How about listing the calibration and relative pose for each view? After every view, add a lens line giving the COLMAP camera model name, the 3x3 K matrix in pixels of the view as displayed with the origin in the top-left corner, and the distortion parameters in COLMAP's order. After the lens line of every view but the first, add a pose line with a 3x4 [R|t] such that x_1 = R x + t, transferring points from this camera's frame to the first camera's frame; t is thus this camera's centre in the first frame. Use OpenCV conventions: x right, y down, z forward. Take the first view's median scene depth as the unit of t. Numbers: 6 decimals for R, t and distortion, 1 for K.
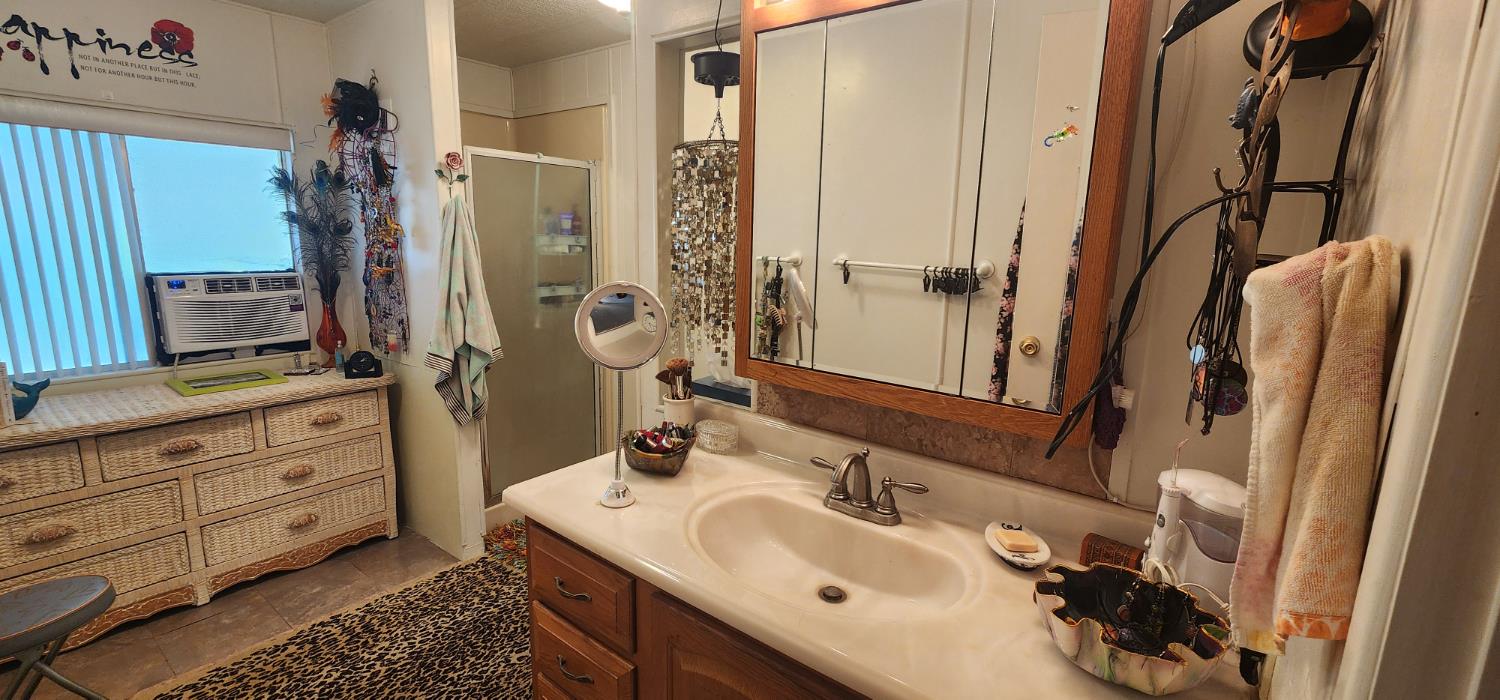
lens RADIAL K [[615.3, 0, 750.3], [0, 615.3, 349.0], [0, 0, 1]] dist [-0.002129, 0.001872]
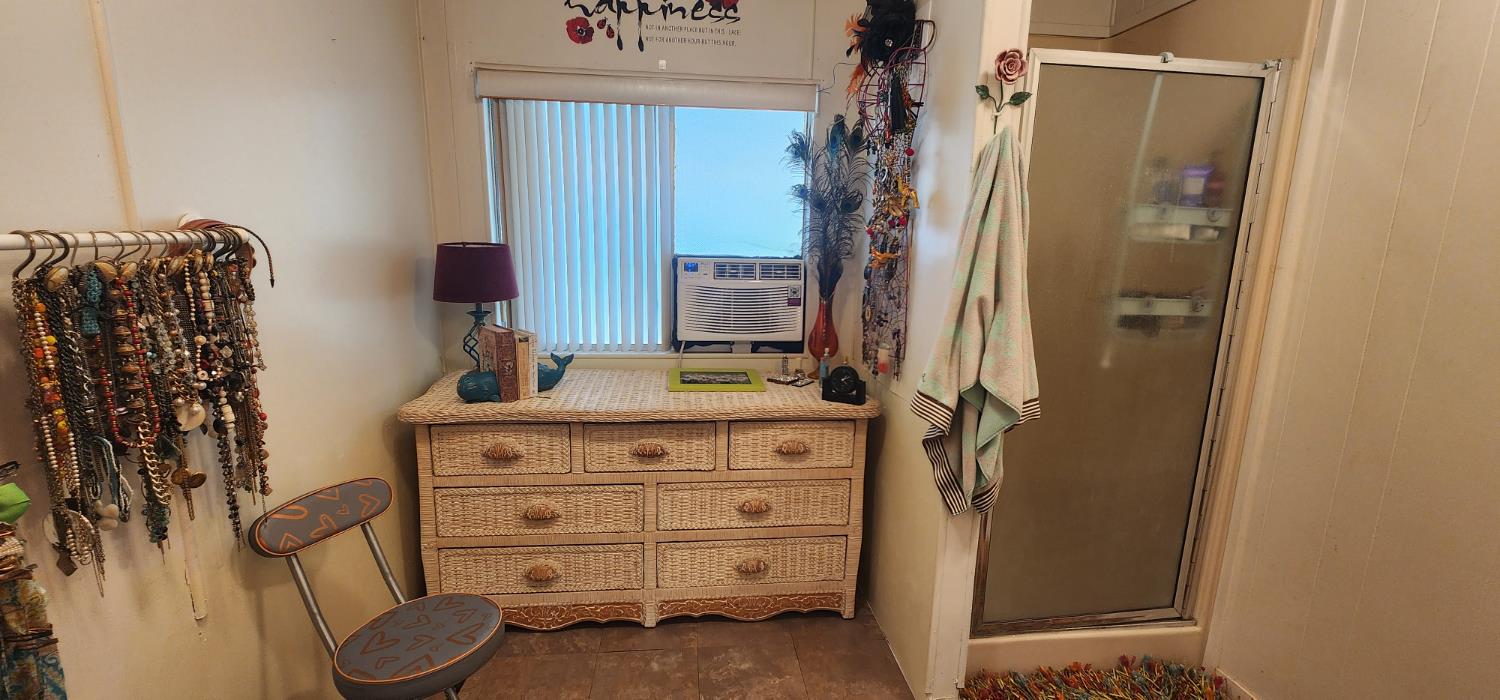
lens RADIAL K [[615.3, 0, 751.2], [0, 615.3, 352.9], [0, 0, 1]] dist [-0.002129, 0.001872]
pose [[0.685634, 0.134419, -0.715428, -0.191650], [-0.139869, 0.988817, 0.051740, -0.037190], [0.714383, 0.064592, 0.696768, 0.423302]]
